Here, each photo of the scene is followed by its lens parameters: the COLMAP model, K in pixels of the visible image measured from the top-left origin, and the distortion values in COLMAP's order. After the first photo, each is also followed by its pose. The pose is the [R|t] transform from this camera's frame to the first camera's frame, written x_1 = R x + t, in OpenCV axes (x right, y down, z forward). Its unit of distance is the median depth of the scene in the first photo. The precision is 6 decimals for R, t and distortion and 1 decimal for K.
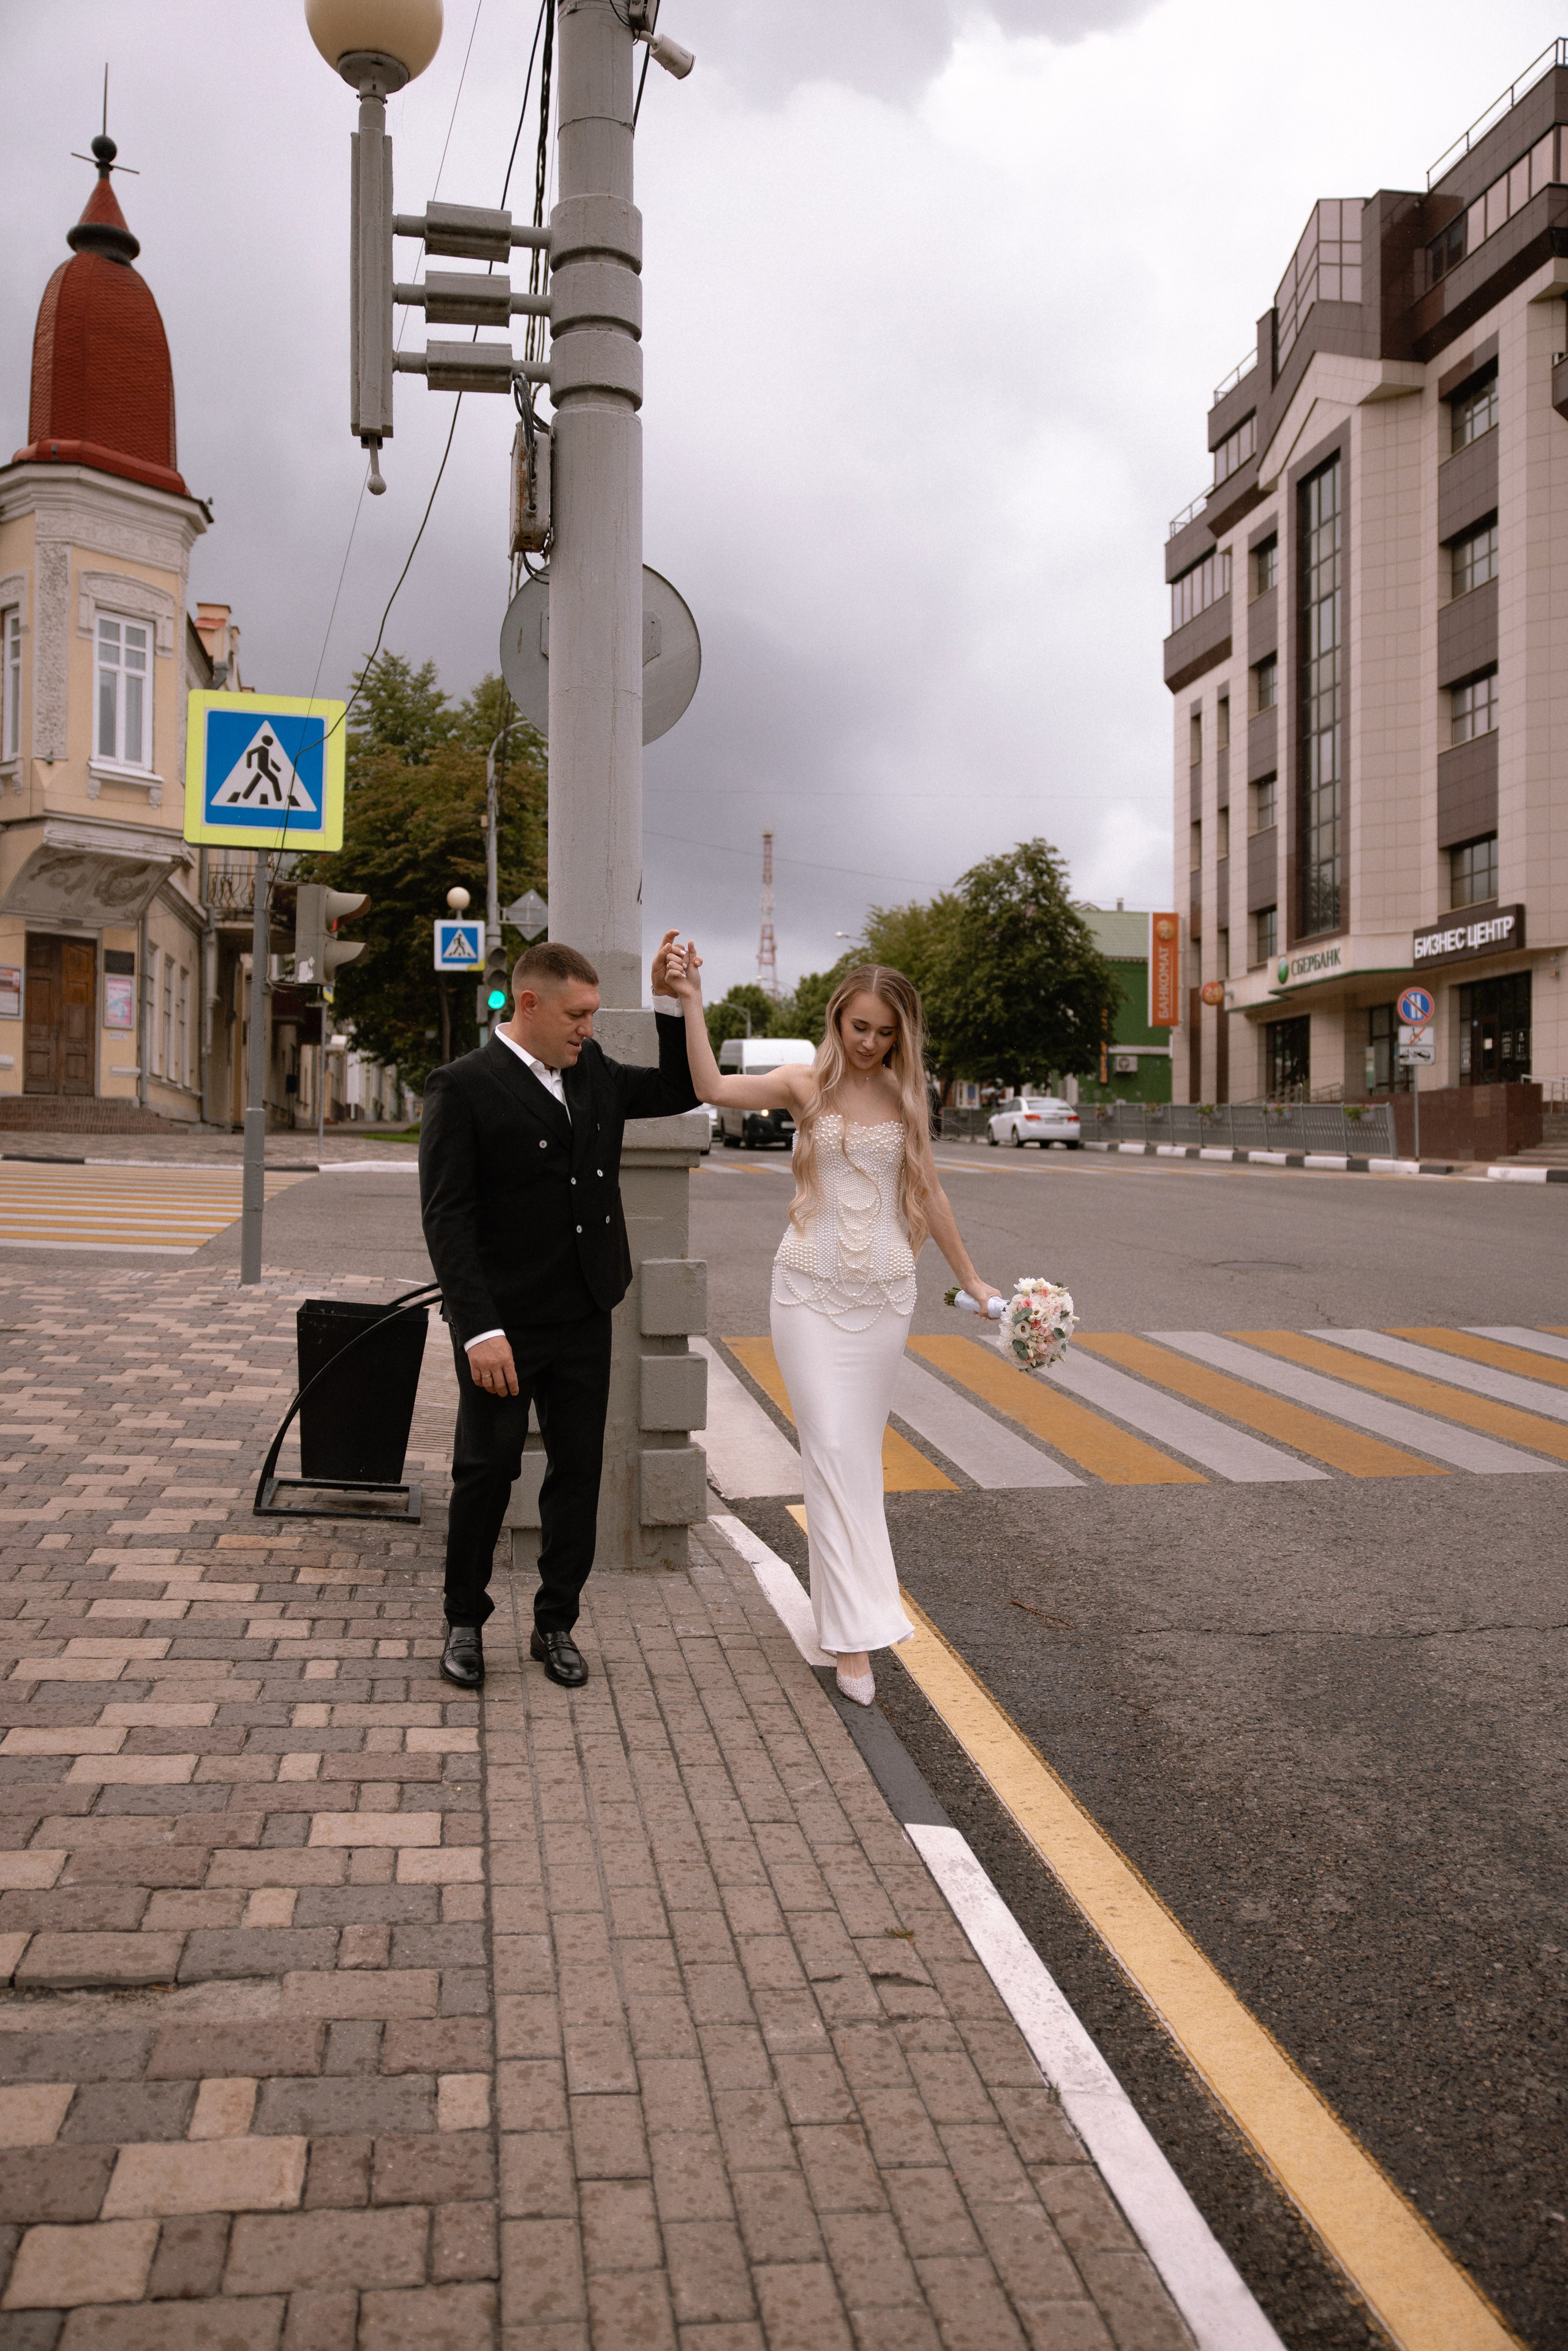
lens RADIAL K [[1973.3, 0, 784.0], [0, 1973.3, 1175.5], [0, 0, 1]] dist [-0.057791, 0.092035]
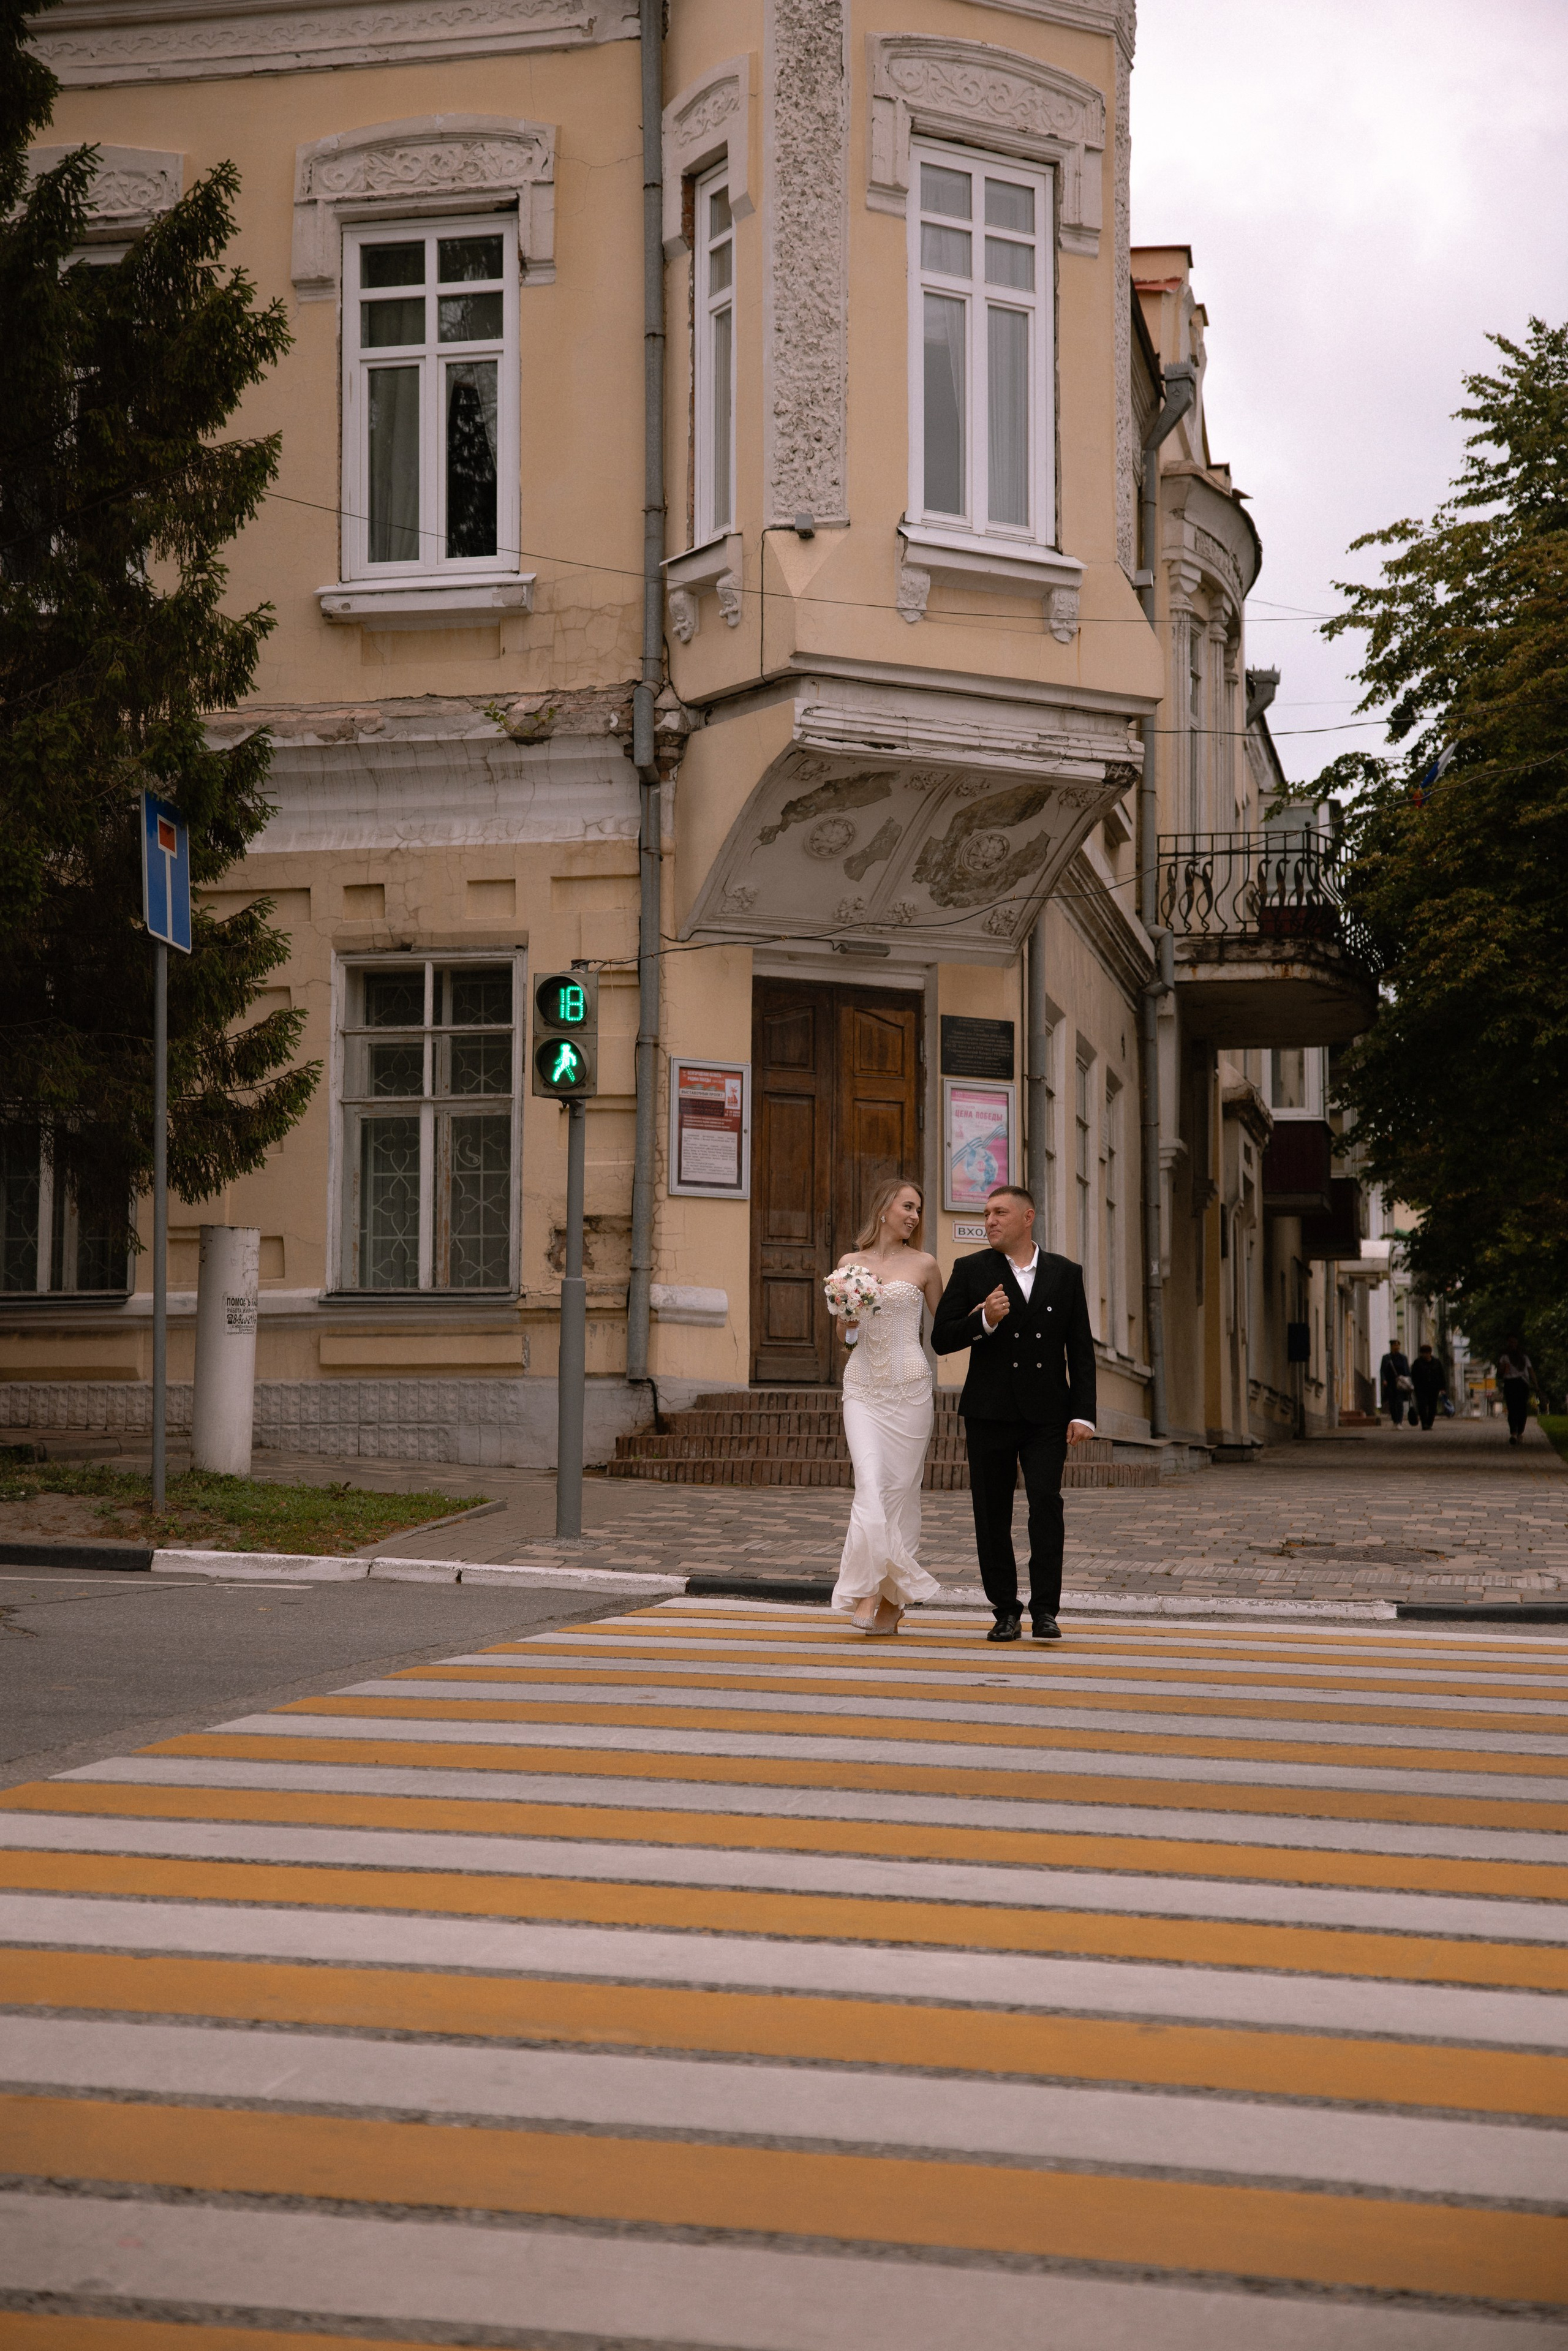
lens RADIAL K [[3527.1, 0, 784.0], [0, 3527.1, 1175.5], [0, 0, 1]] dist [0.159579, 0.051935]
pose [[0.933972, -0.041607, -0.354917, -0.123968], [0.008982, 0.995618, -0.093083, -0.016988], [0.357234, 0.083749, 0.930252, 0.326738]]
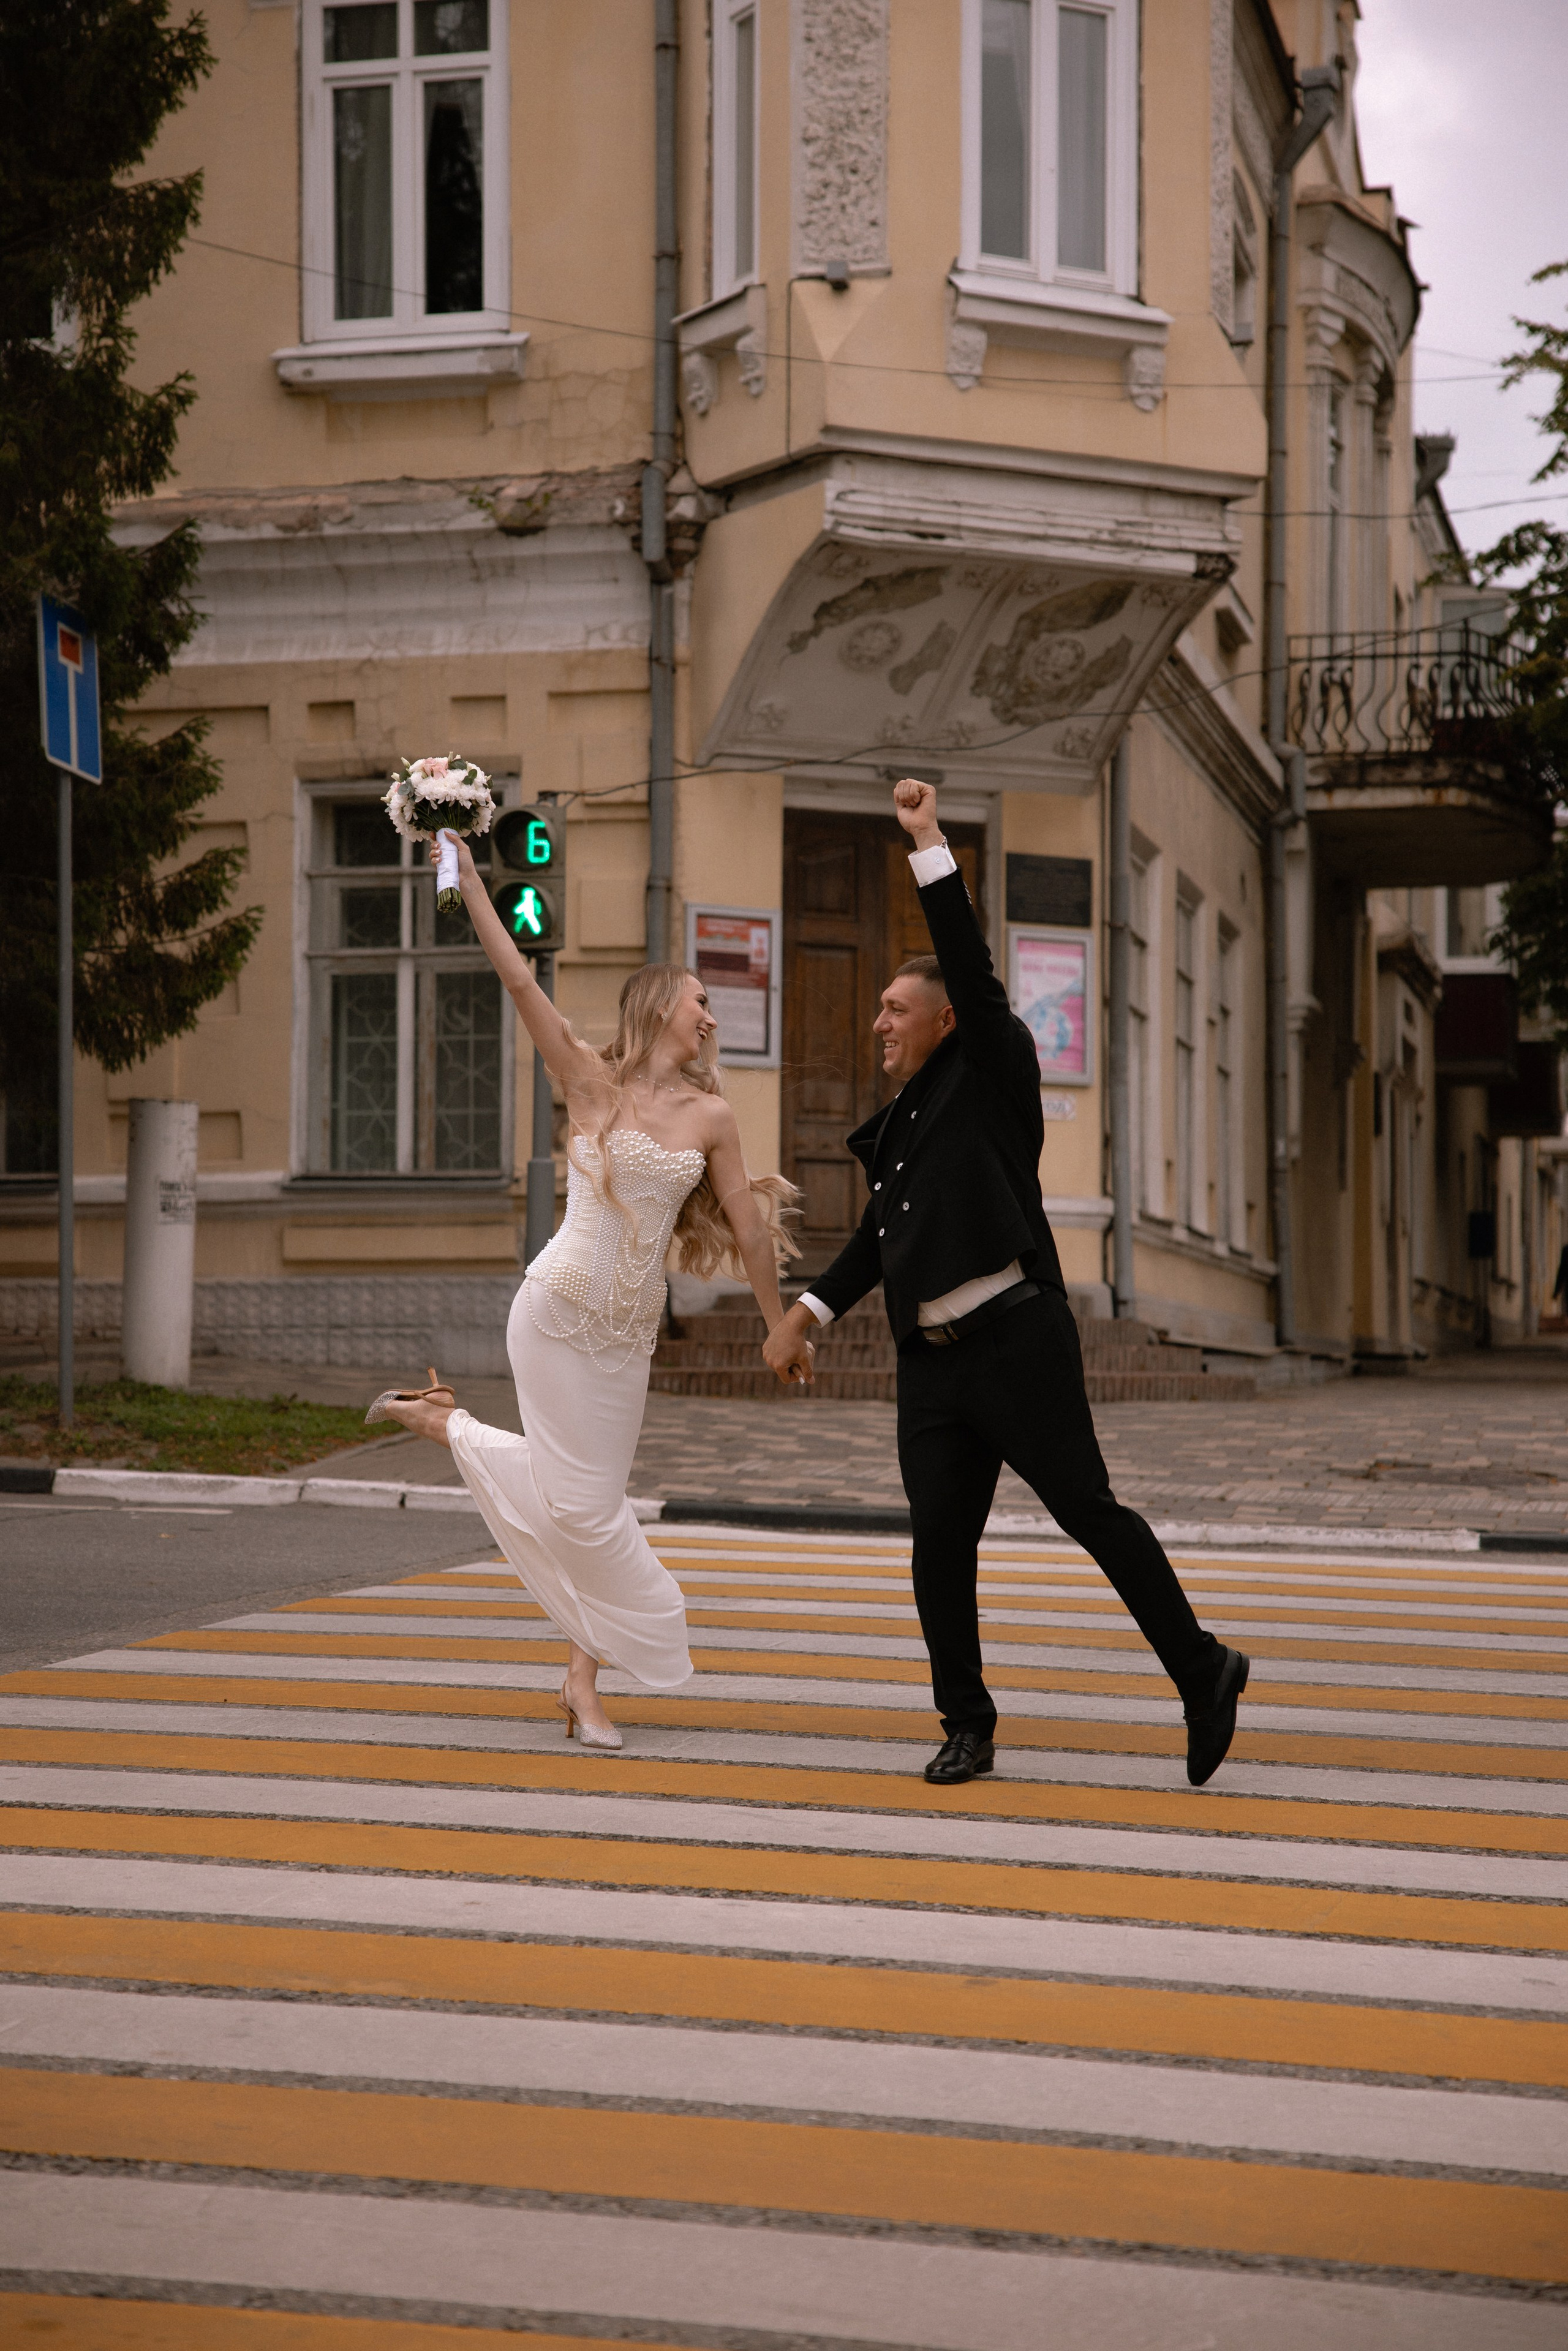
lens RADIAL K [[4162.8, 0, 784.0], [0, 4162.8, 1175.5], [0, 0, 1]] dist [0.265272, -0.113706]
pose [[0.922491, -0.030736, -0.384794, -0.105271], [0.007874, 0.998116, -0.060848, -0.015866], [0.385939, 0.053102, 0.920995, 0.321719]]
